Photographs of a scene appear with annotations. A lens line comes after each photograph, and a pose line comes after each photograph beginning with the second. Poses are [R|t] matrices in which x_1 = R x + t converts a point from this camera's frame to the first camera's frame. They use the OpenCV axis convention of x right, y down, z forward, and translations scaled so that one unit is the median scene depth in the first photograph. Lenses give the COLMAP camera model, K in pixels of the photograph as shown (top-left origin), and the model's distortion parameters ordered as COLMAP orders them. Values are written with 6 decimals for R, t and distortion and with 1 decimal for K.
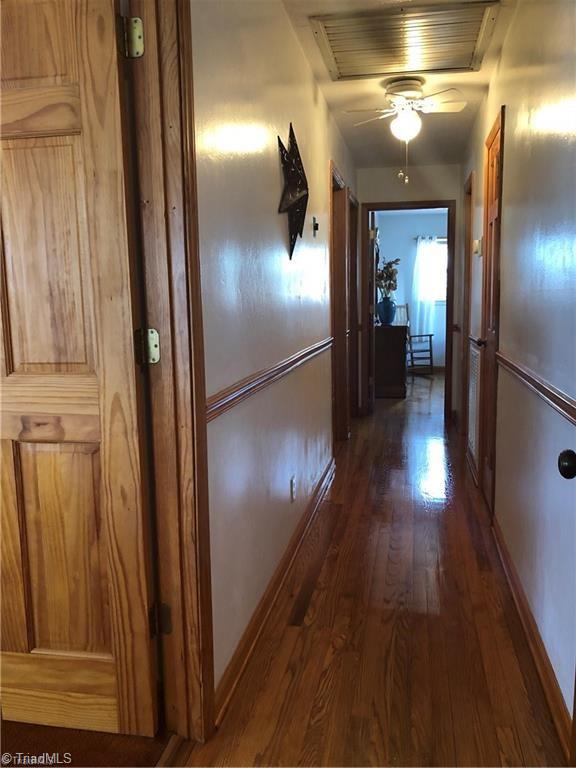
lens RADIAL K [[626.4, 0, 289.1], [0, 626.4, 383.5], [0, 0, 1]] dist [0.014365, -0.009677]
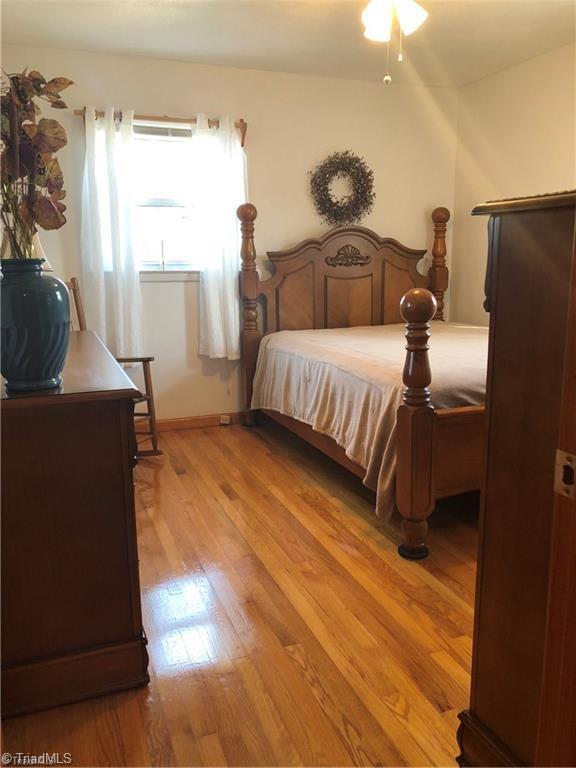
lens RADIAL K [[626.4, 0, 286.9], [0, 626.4, 383.1], [0, 0, 1]] dist [0.014365, -0.009677]
pose [[0.848564, -0.093521, 0.520762, 0.109894], [0.067575, 0.995350, 0.068638, -0.097789], [-0.524759, -0.023053, 0.850938, 0.720899]]
